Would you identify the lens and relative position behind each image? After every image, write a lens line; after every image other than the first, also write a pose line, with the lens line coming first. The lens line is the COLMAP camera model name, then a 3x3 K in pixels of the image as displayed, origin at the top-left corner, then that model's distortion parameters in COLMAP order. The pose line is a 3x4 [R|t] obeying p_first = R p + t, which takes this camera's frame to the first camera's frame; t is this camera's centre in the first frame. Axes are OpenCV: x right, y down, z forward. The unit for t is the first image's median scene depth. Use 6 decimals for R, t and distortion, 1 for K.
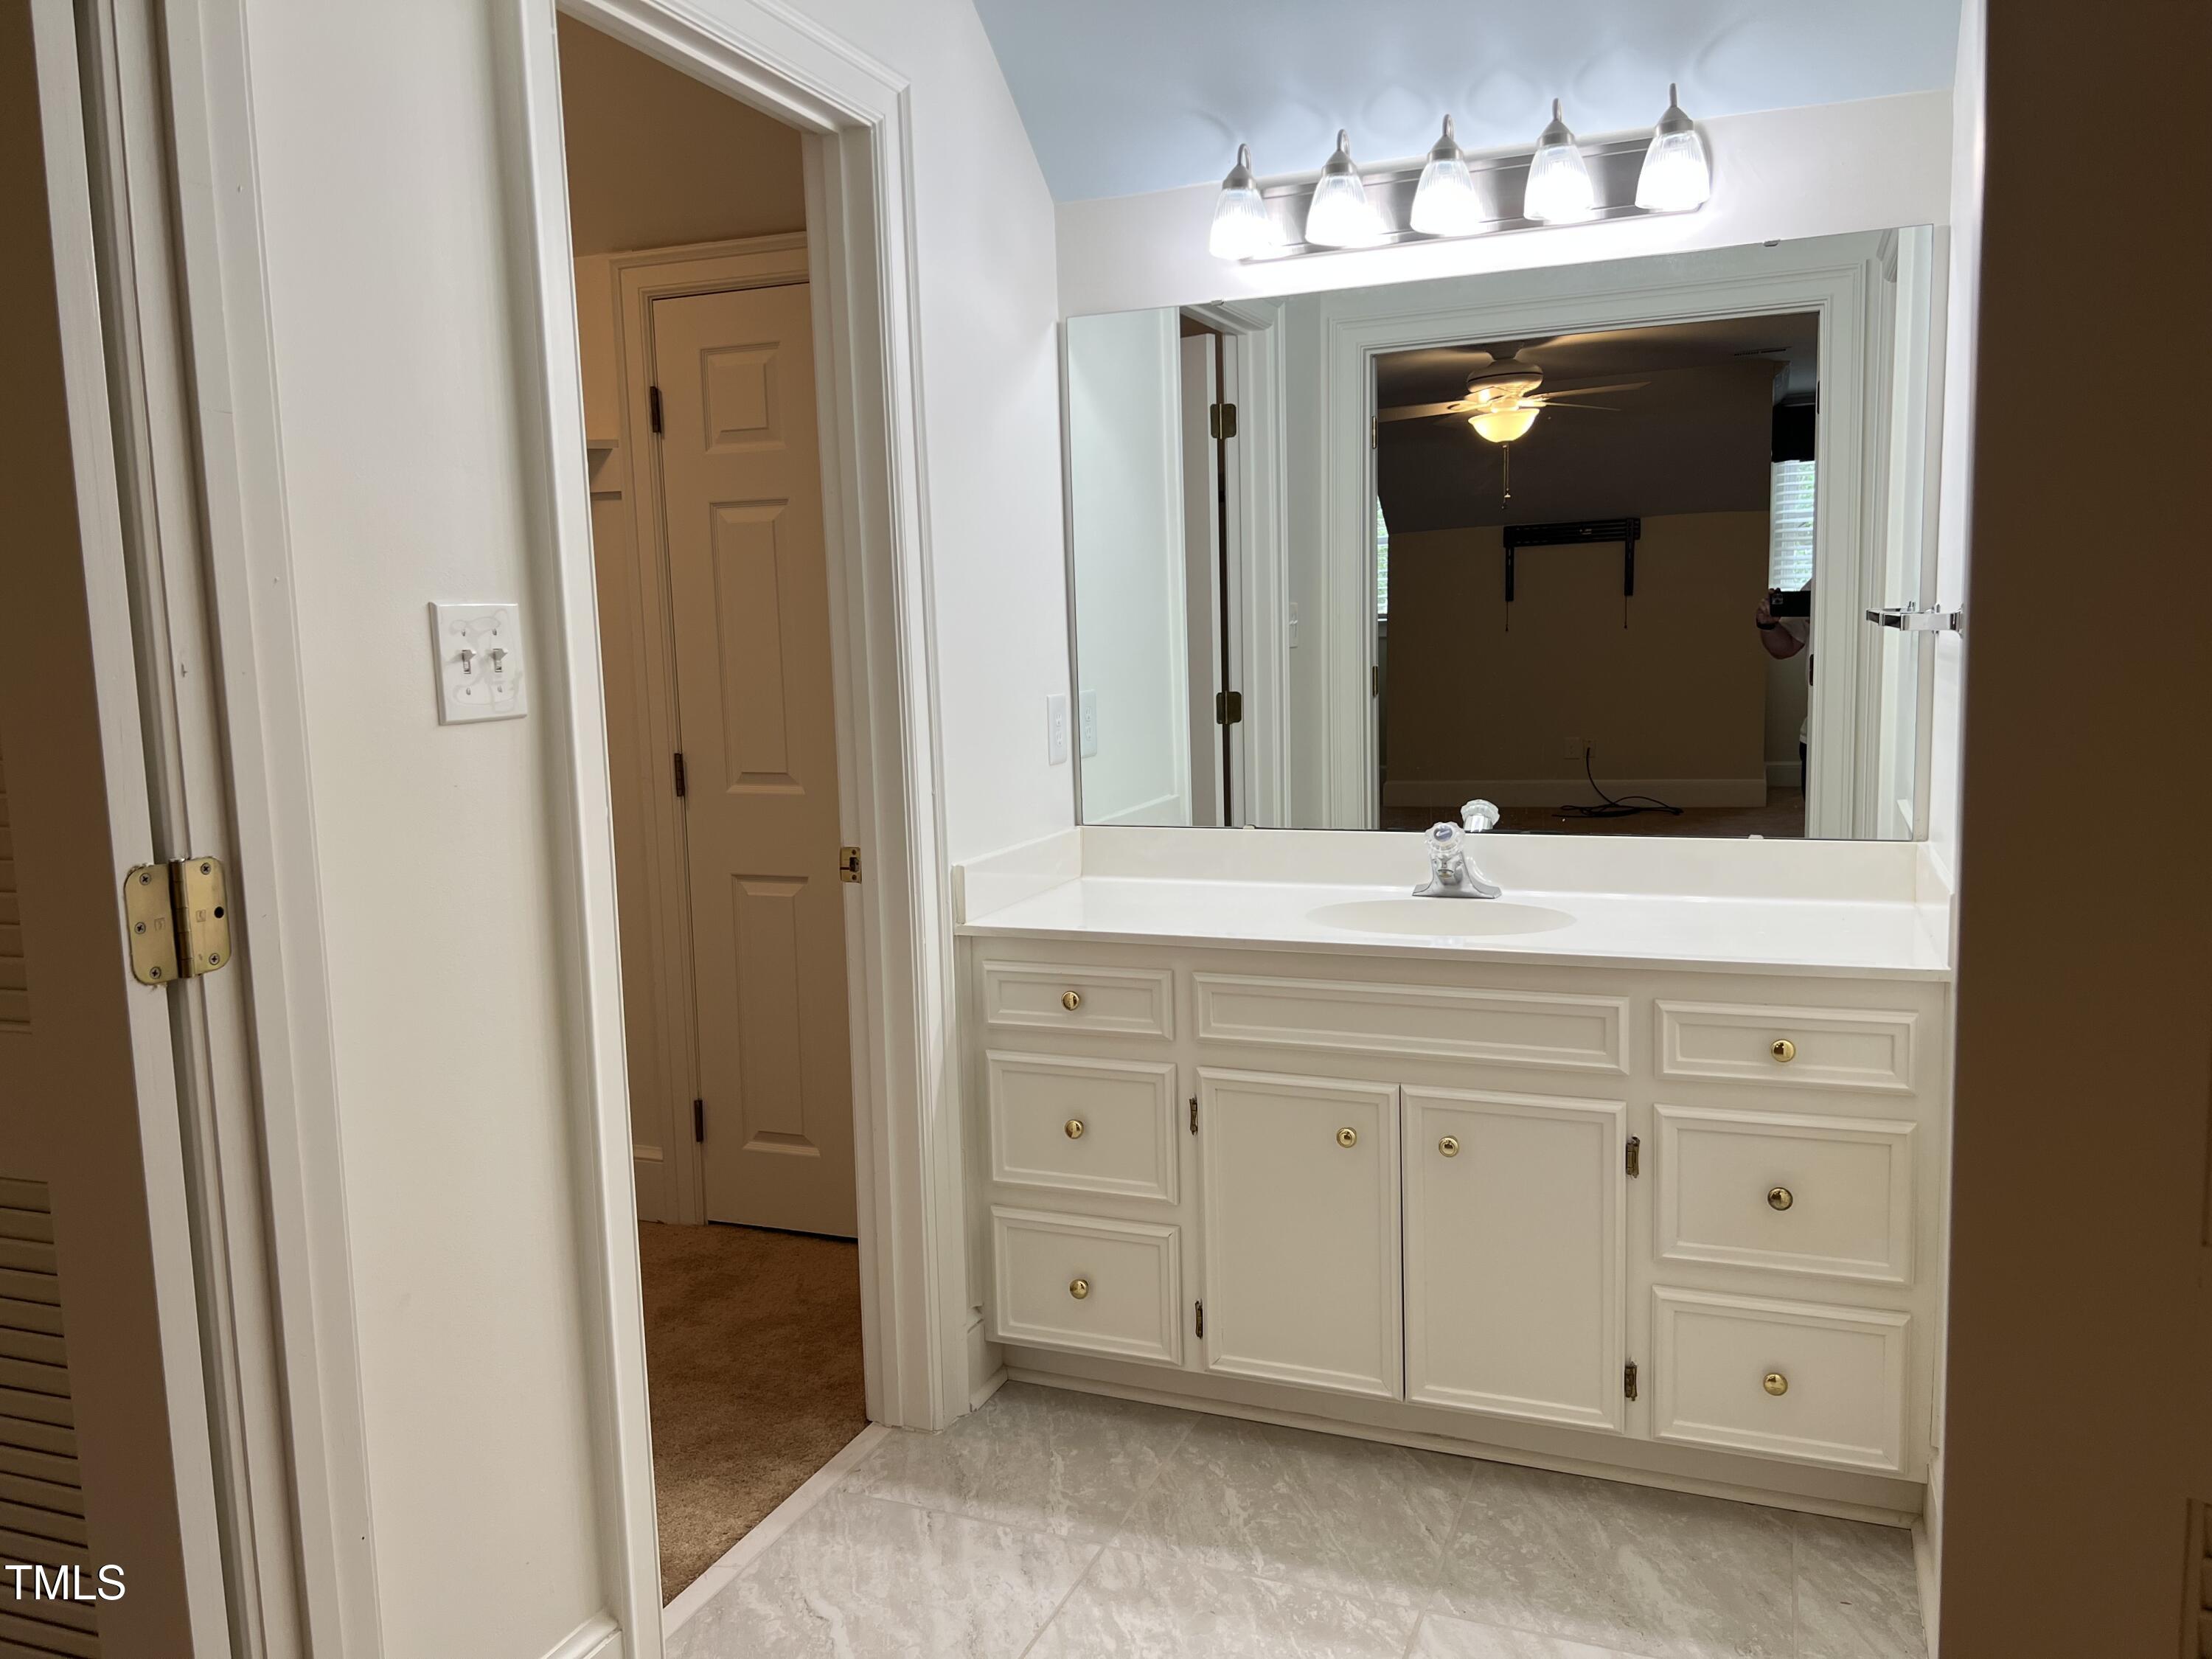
lens RADIAL K [[1668.8, 0, 1099.3], [0, 1668.8, 815.2], [0, 0, 1]] dist [0.051615, -0.052172]
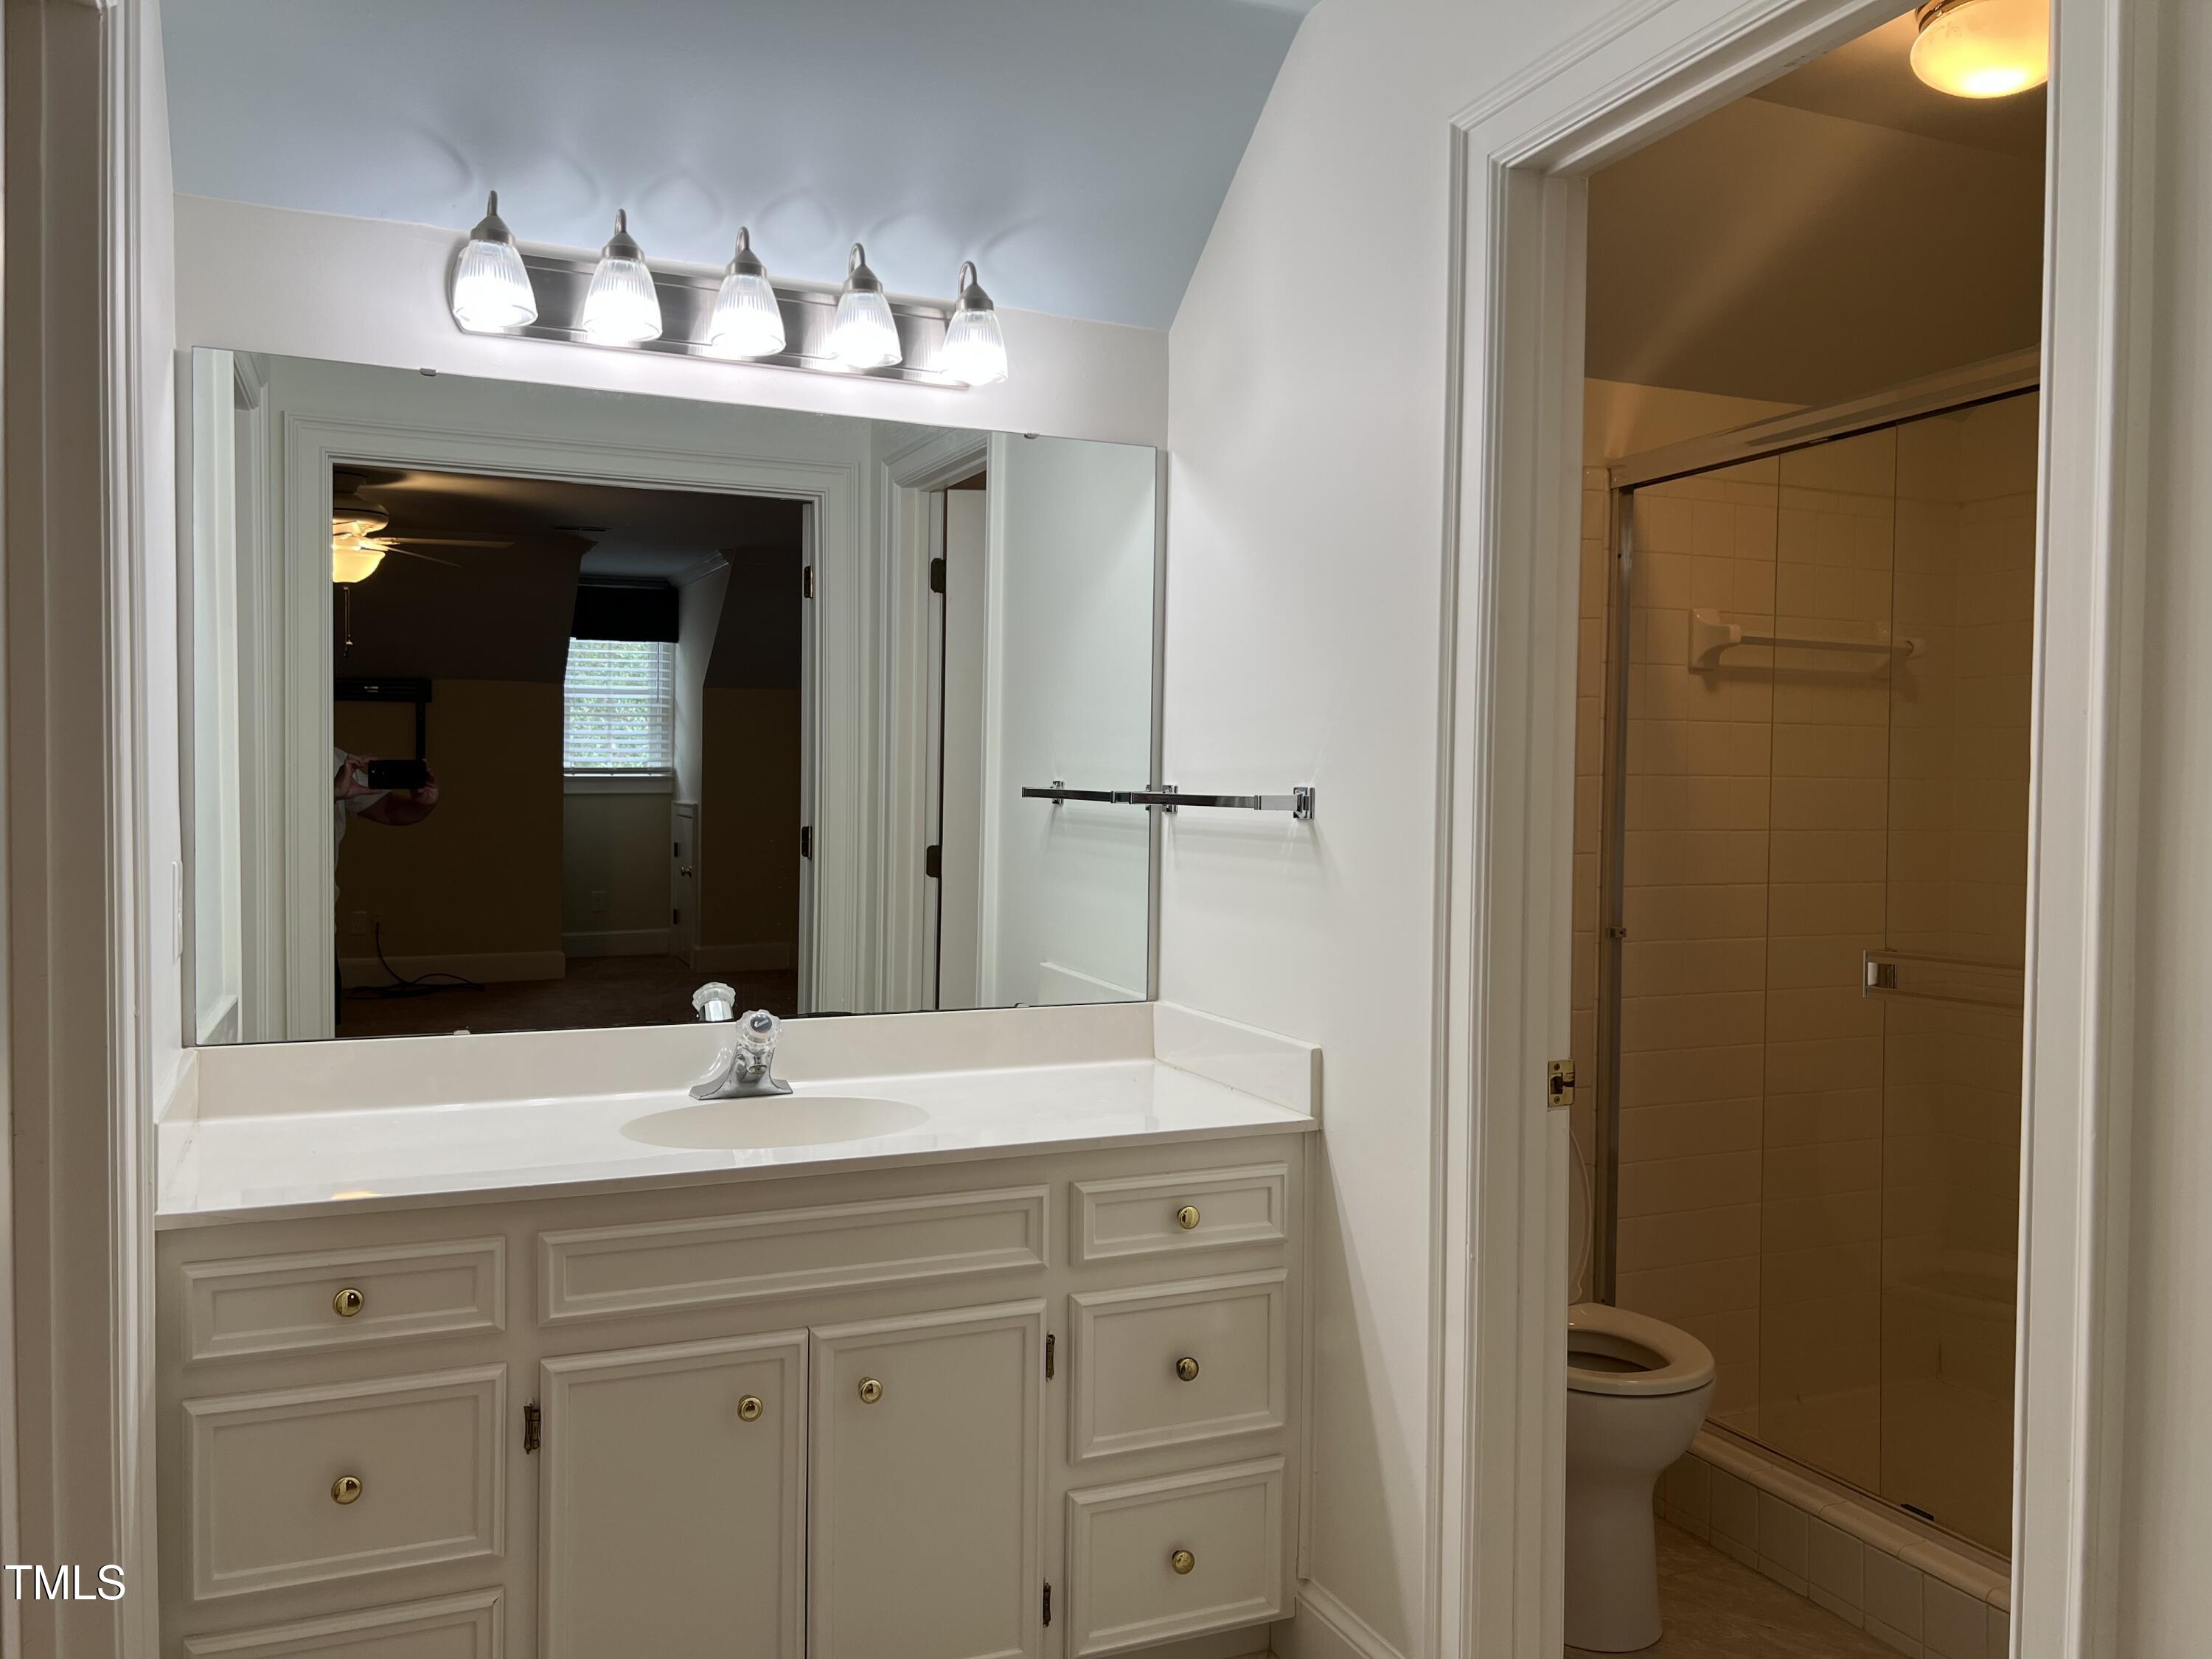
lens RADIAL K [[1668.8, 0, 1108.7], [0, 1668.8, 822.4], [0, 0, 1]] dist [0.051615, -0.052172]
pose [[0.708608, 0.017492, 0.705385, -0.286052], [0.050788, 0.995835, -0.075715, -0.019074], [-0.703772, 0.089478, 0.704769, 0.253286]]
